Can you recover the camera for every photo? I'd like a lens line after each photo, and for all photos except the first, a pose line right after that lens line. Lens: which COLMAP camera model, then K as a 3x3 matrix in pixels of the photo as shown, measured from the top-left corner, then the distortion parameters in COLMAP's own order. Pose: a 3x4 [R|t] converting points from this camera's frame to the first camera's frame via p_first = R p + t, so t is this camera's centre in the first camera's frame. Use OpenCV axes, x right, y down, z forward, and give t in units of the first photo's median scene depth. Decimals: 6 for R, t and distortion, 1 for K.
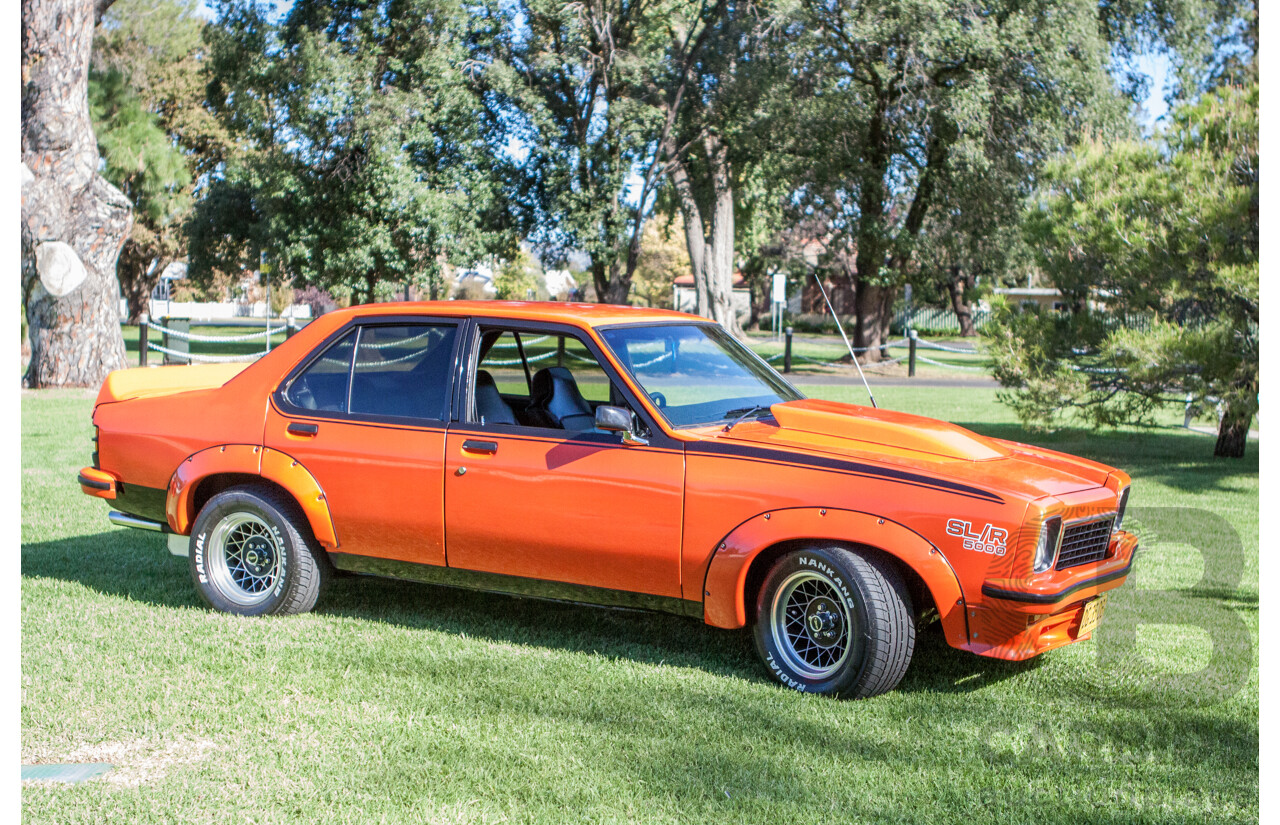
lens RADIAL K [[1841.1, 0, 640.0], [0, 1841.1, 412.5], [0, 0, 1]] dist [-0.086608, 0.150255]
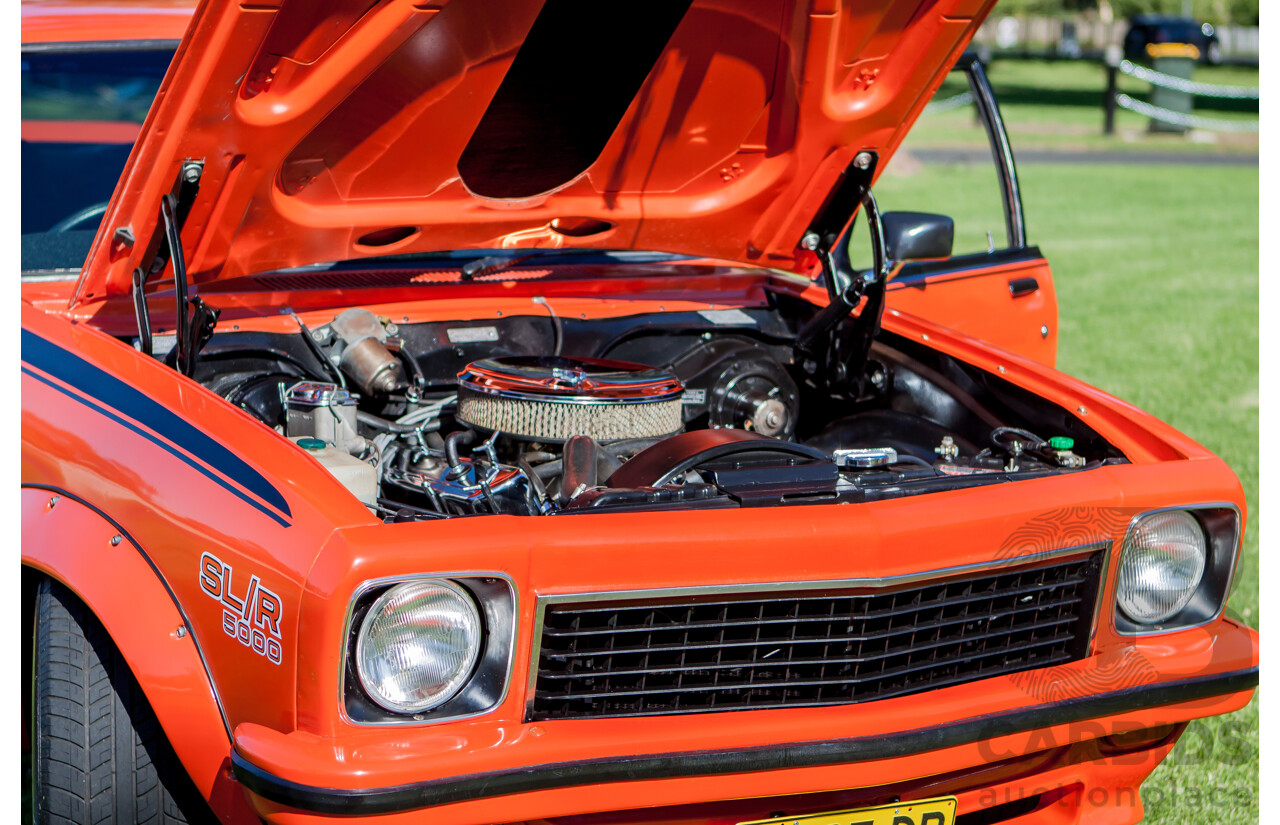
lens RADIAL K [[2905.6, 0, 640.0], [0, 2905.6, 412.5], [0, 0, 1]] dist [0.027197, 0.083213]
pose [[0.831238, 0.075911, -0.550709, 0.129080], [-0.038332, 0.996102, 0.079447, -0.004948], [0.554594, -0.044930, 0.830908, 0.124707]]
